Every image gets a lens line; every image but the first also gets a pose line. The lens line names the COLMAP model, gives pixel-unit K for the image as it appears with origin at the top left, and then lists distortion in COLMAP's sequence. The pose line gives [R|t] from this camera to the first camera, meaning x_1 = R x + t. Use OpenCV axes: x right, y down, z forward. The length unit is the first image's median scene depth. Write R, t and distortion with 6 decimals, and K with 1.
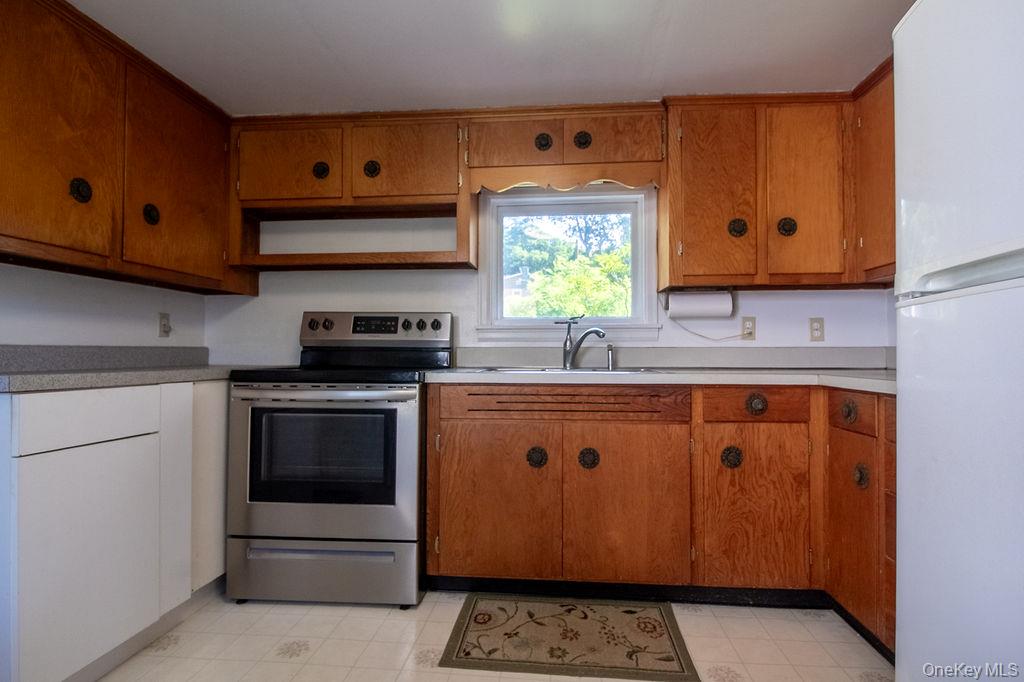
lens RADIAL K [[523.2, 0, 509.4], [0, 523.2, 340.2], [0, 0, 1]] dist [0.001668, -0.013402]
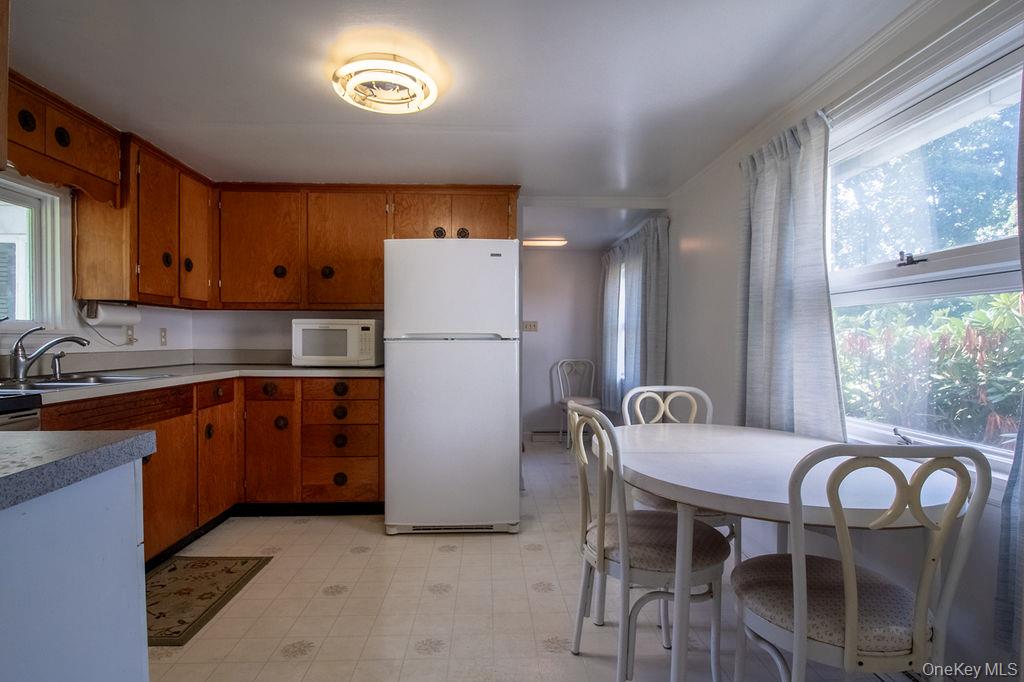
lens RADIAL K [[523.2, 0, 509.4], [0, 523.2, 340.2], [0, 0, 1]] dist [0.001668, -0.013402]
pose [[-0.122297, -0.001502, 0.992492, -0.944854], [-0.029003, 0.999577, -0.002062, -0.039466], [-0.992070, -0.029037, -0.122289, 0.320773]]
